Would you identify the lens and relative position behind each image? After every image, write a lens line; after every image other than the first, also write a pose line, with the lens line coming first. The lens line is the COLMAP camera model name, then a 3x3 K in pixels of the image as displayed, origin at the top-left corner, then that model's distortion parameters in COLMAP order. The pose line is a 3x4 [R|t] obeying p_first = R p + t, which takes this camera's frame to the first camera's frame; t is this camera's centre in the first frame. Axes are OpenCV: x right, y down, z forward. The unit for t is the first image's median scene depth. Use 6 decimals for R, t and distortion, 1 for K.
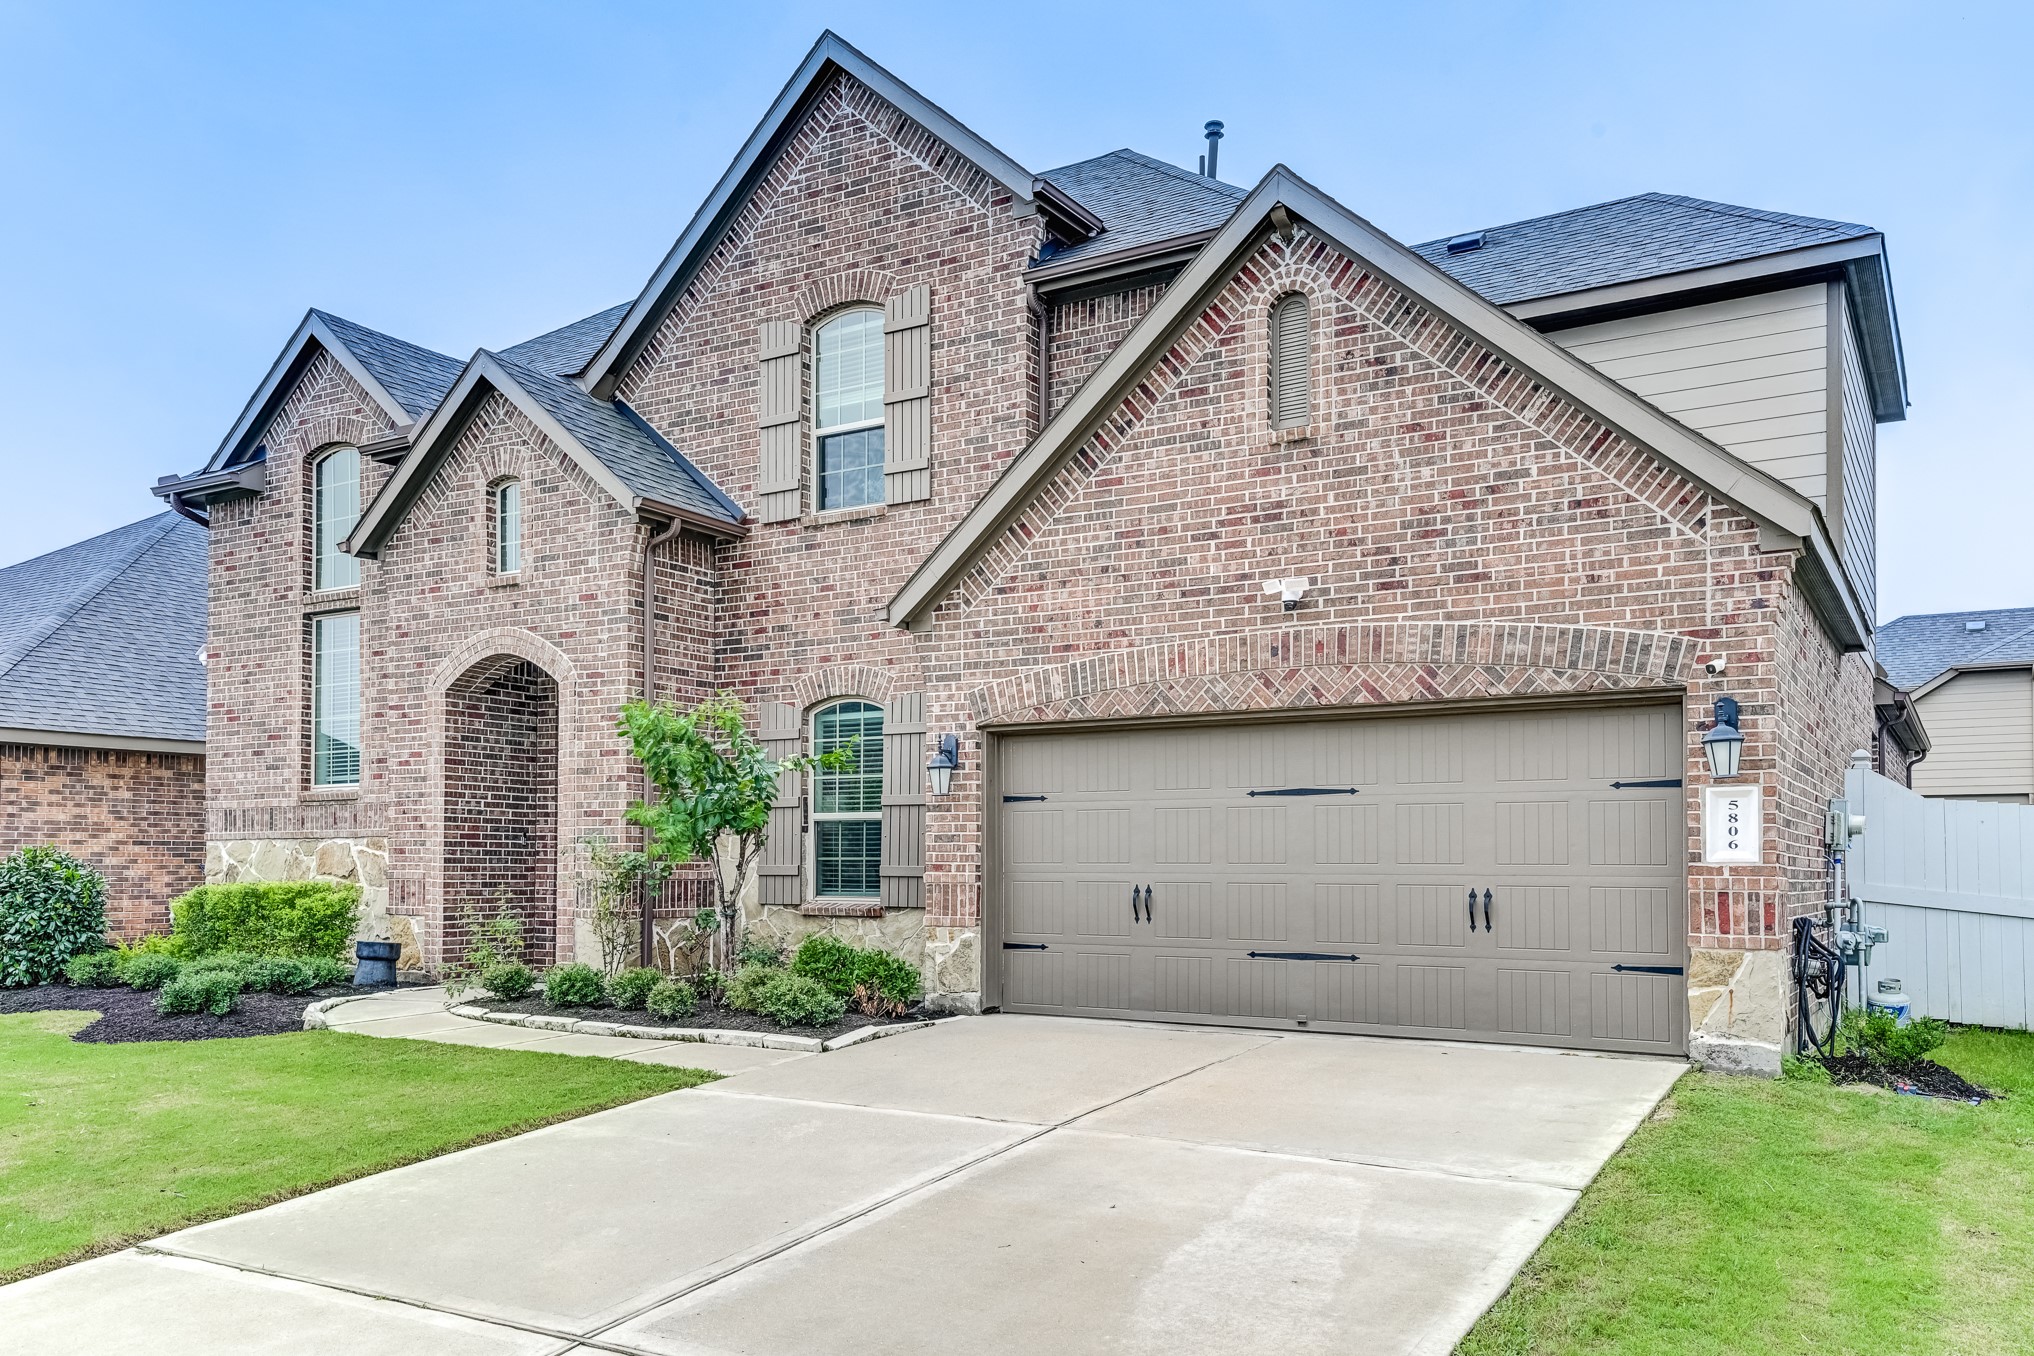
lens RADIAL K [[1547.7, 0, 1041.1], [0, 1547.7, 824.7], [0, 0, 1]] dist [0.011150, 0.002267]
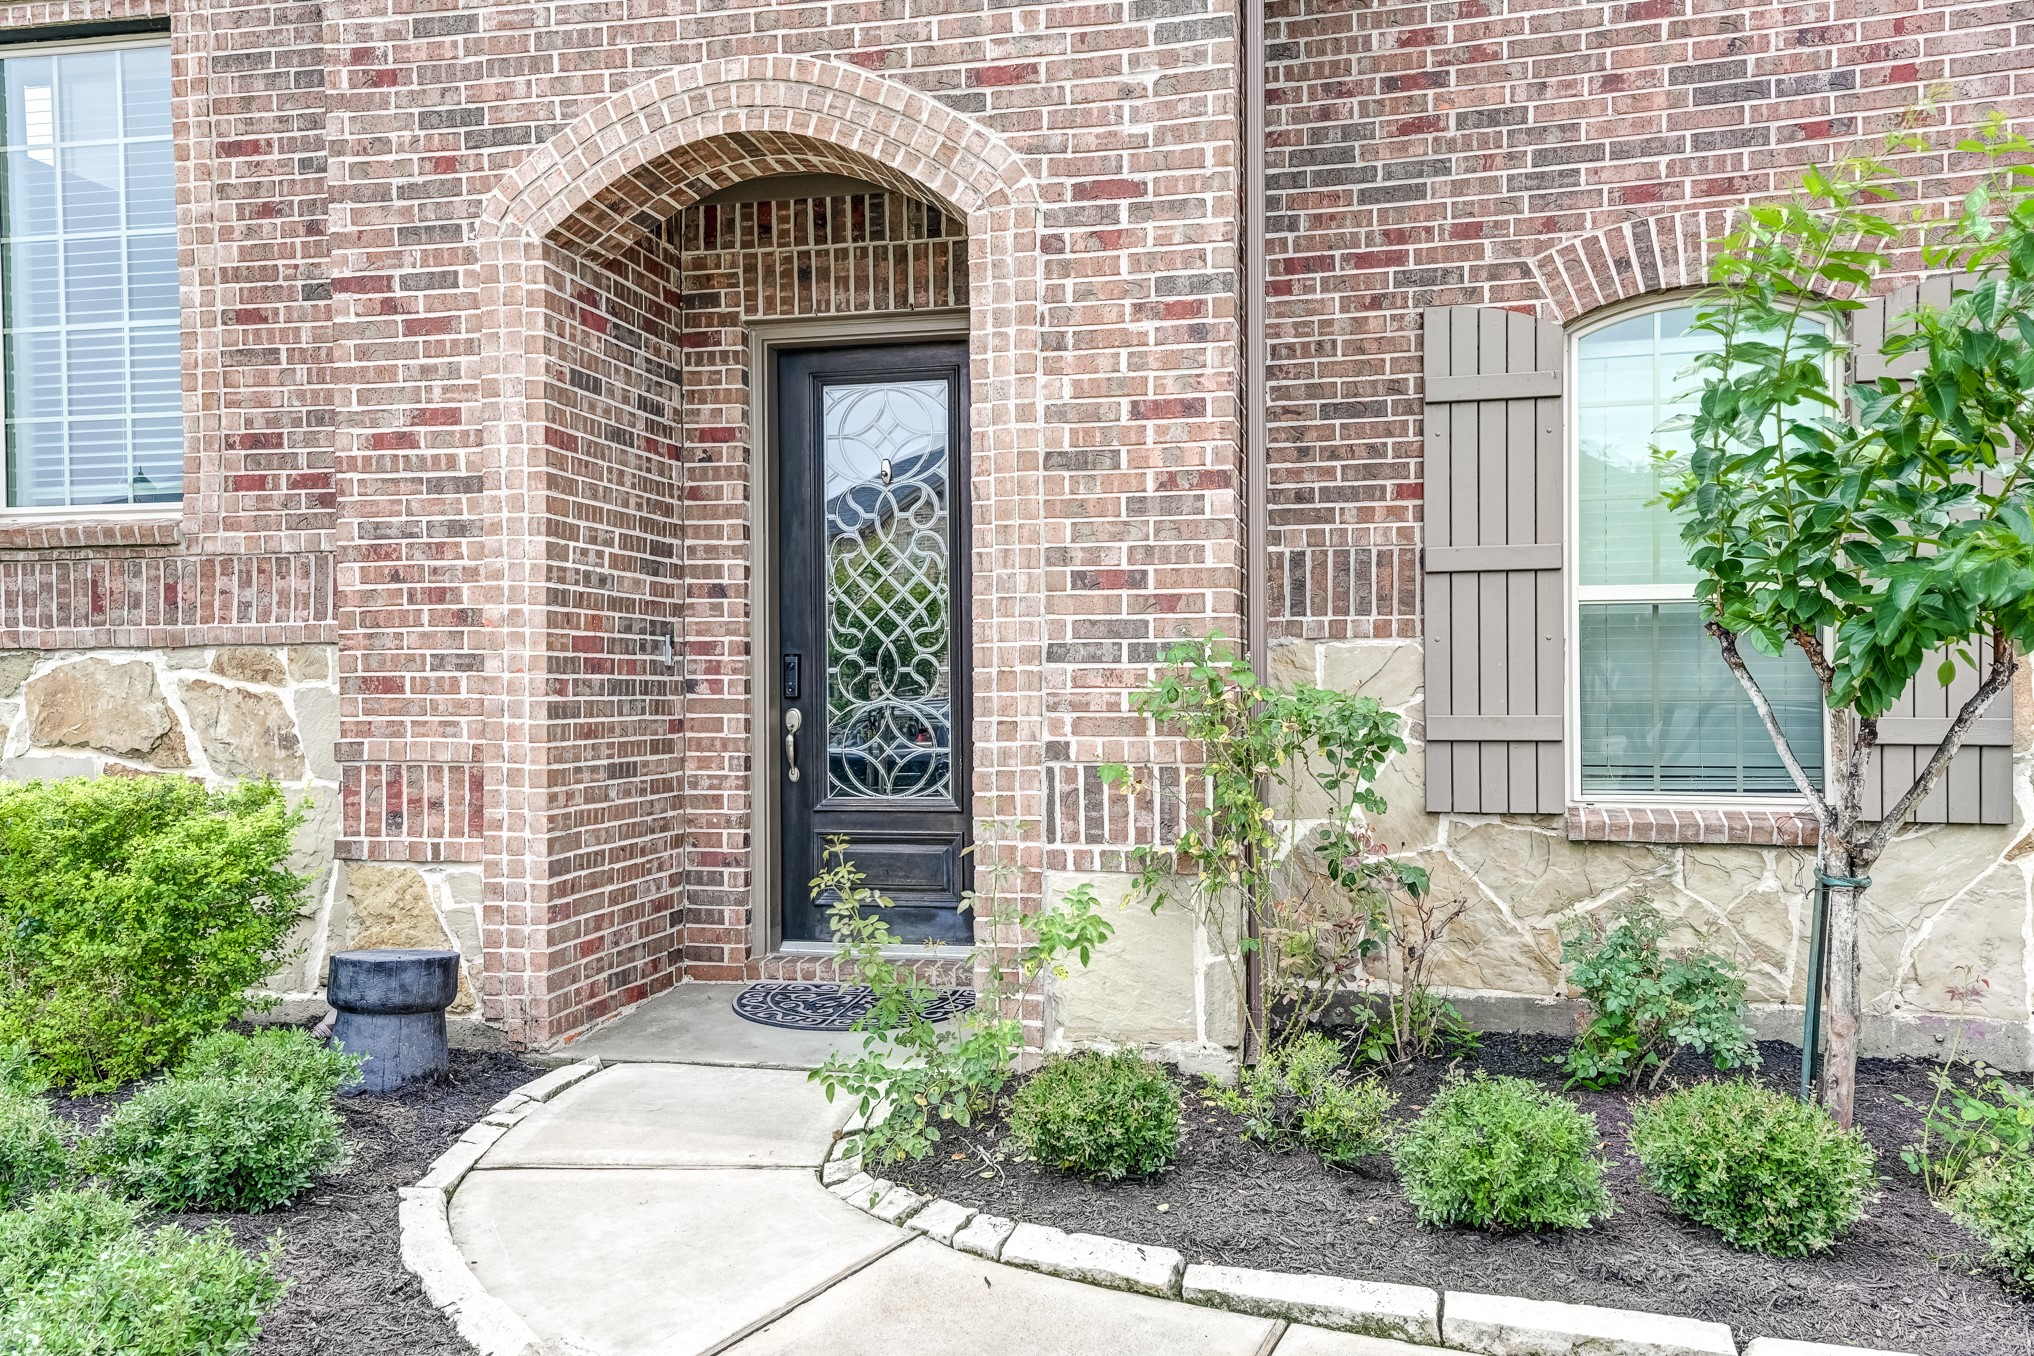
lens RADIAL K [[1649.6, 0, 1014.4], [0, 1649.6, 679.8], [0, 0, 1]] dist [0.061433, 0.006056]
pose [[0.957401, -0.005987, 0.288700, -0.392397], [-0.001568, 0.999663, 0.025929, 0.005731], [-0.288757, -0.025277, 0.957069, 0.598594]]
